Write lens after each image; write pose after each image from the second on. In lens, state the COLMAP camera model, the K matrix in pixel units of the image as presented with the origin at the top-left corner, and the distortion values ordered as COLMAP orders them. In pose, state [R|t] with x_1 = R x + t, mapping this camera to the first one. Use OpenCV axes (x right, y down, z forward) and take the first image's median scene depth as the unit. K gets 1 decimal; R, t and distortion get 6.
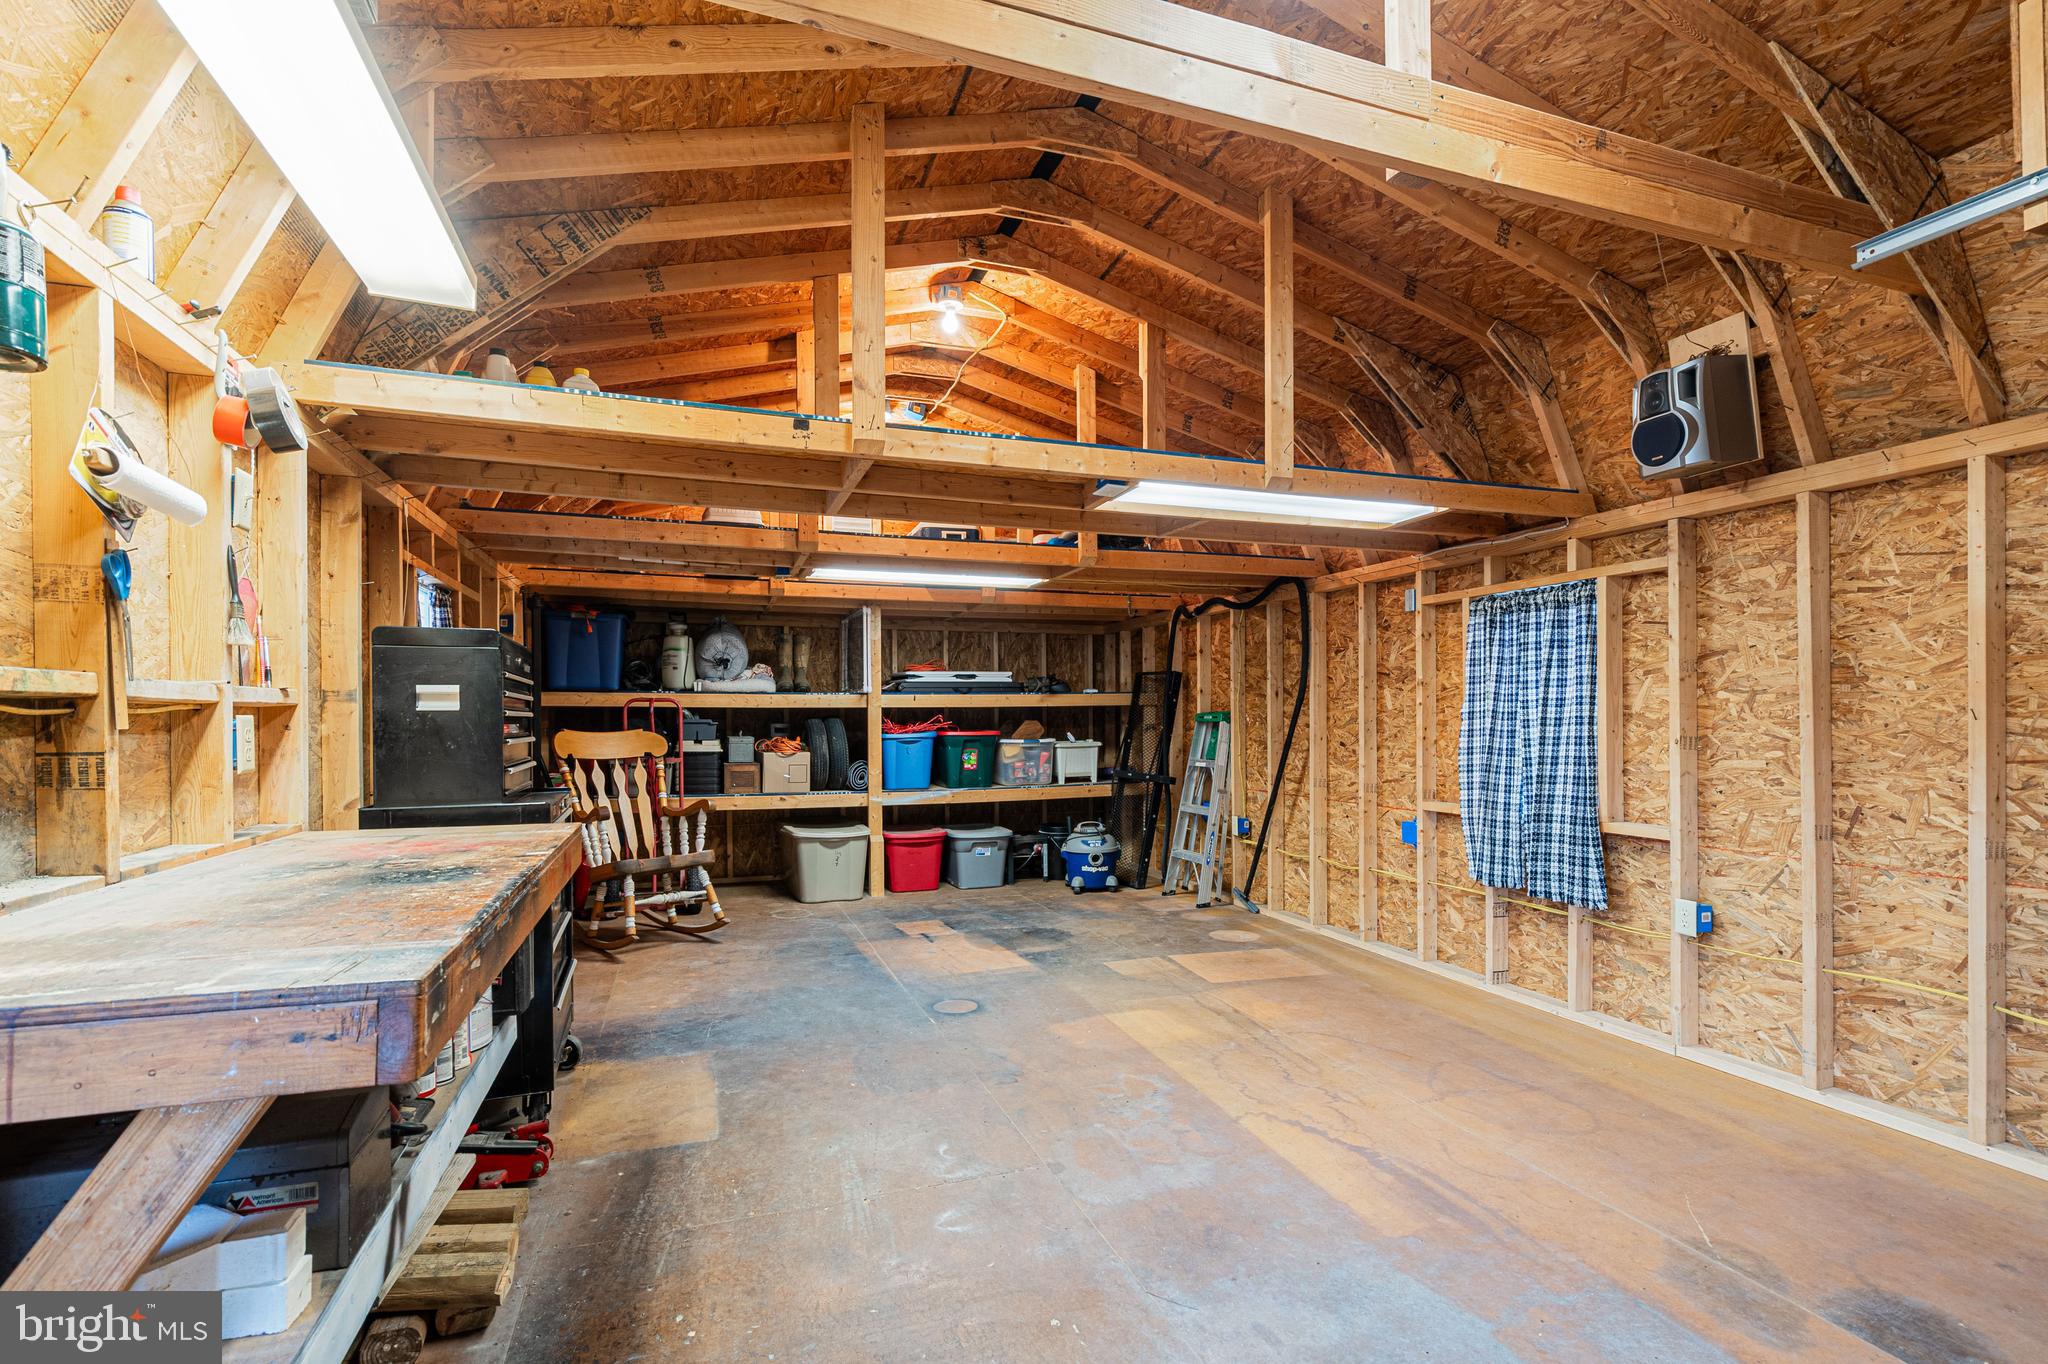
lens RADIAL K [[930.3, 0, 1021.9], [0, 930.3, 649.8], [0, 0, 1]] dist [0.000562, 0.000288]
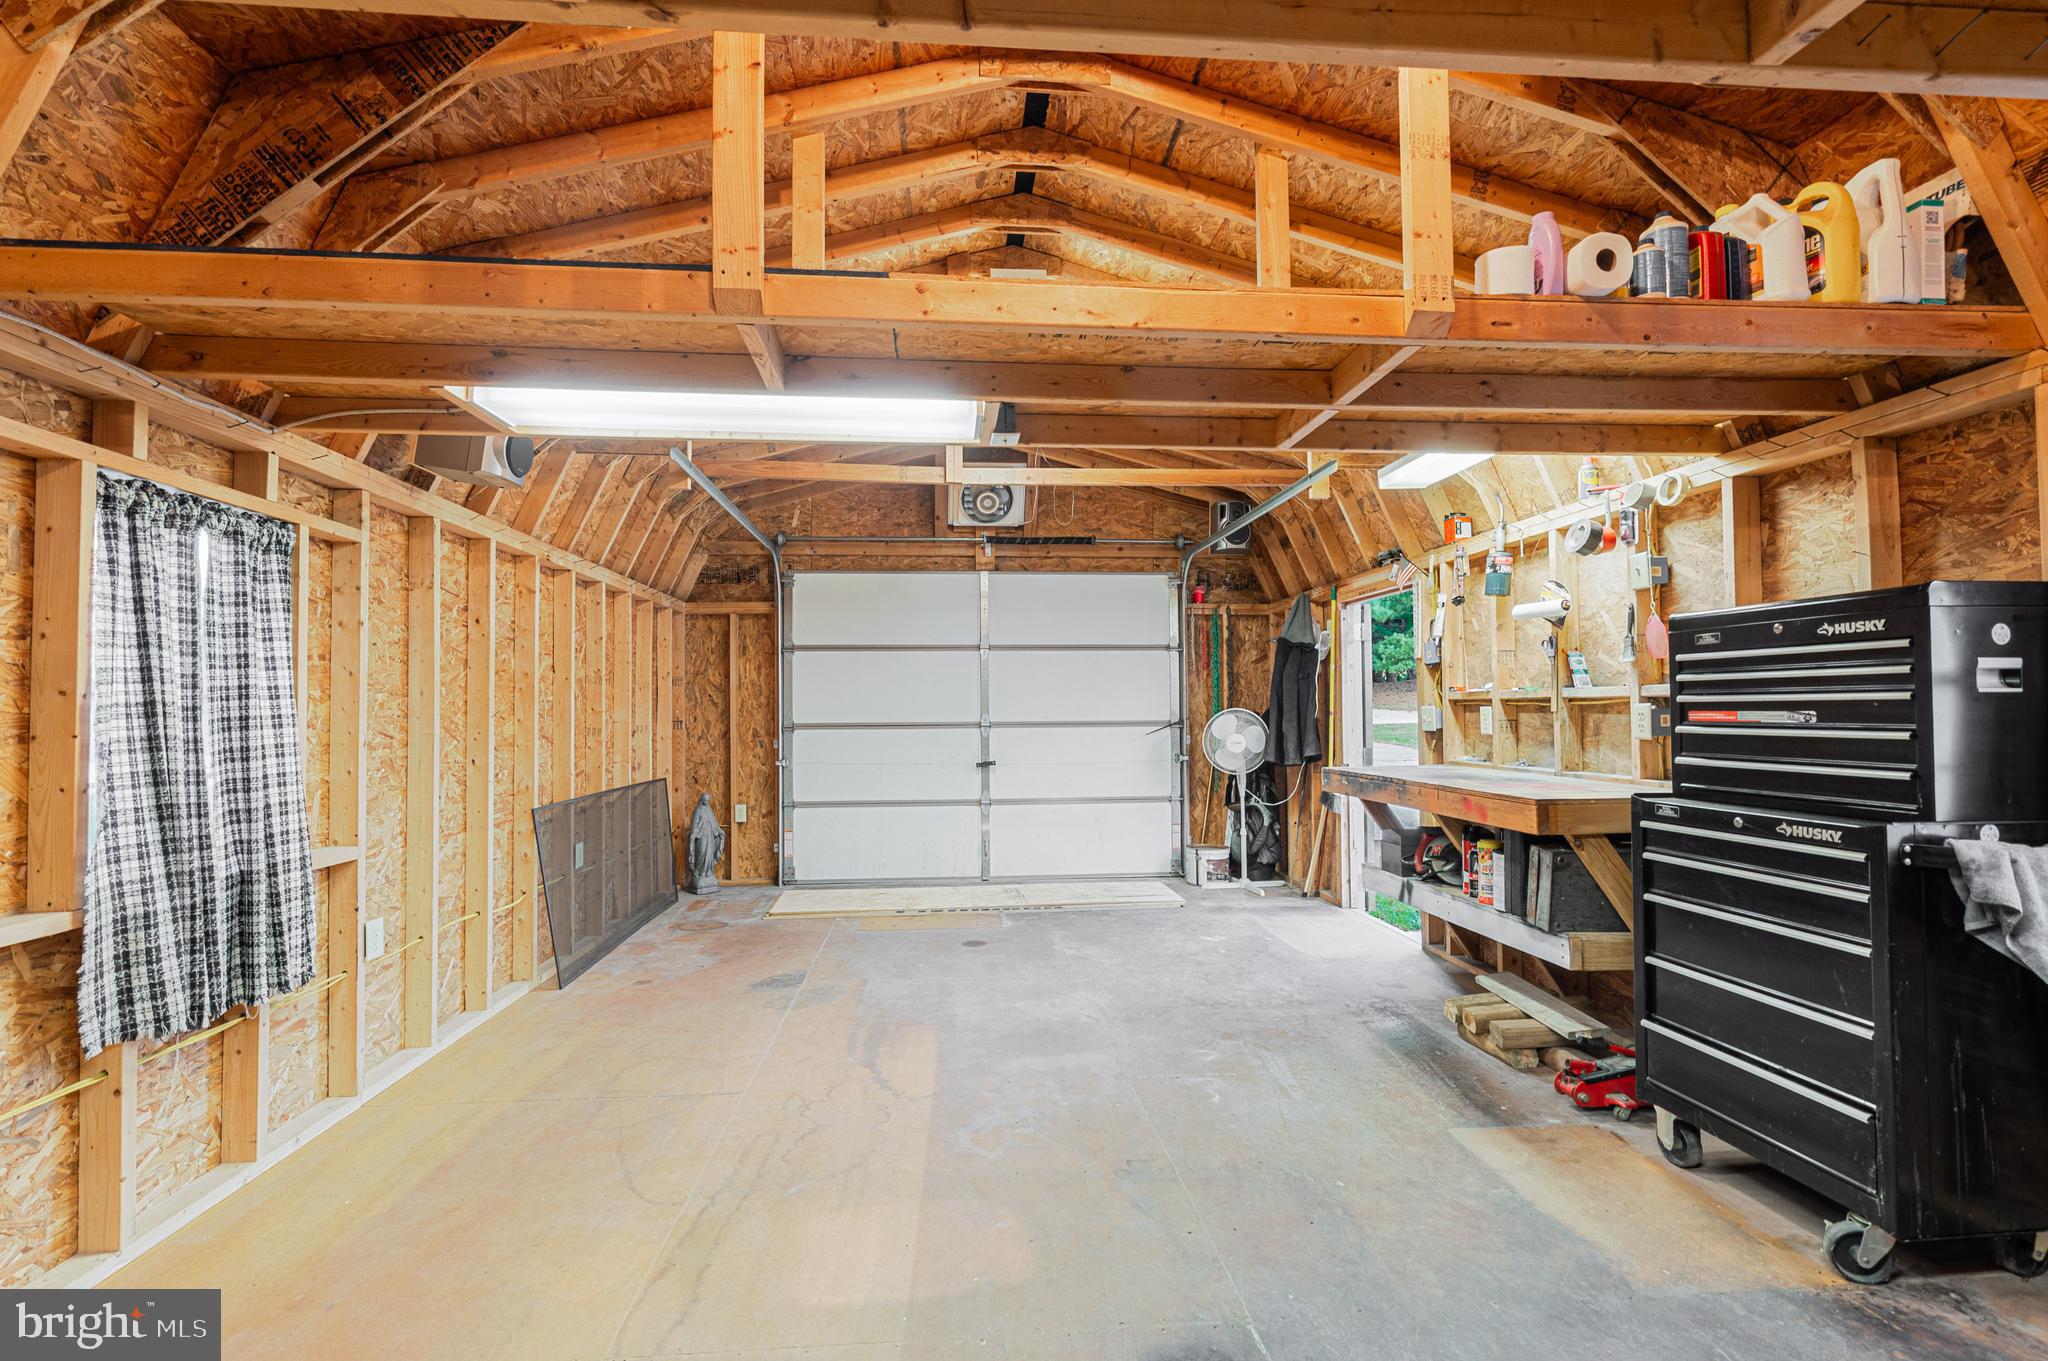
lens RADIAL K [[951.7, 0, 1014.0], [0, 951.7, 676.6], [0, 0, 1]] dist [-0.002573, 0.000987]
pose [[-0.965675, 0.019824, 0.258997, -0.148109], [-0.008919, 0.993965, -0.109335, 0.154492], [-0.259601, -0.107892, -0.959670, 2.088444]]
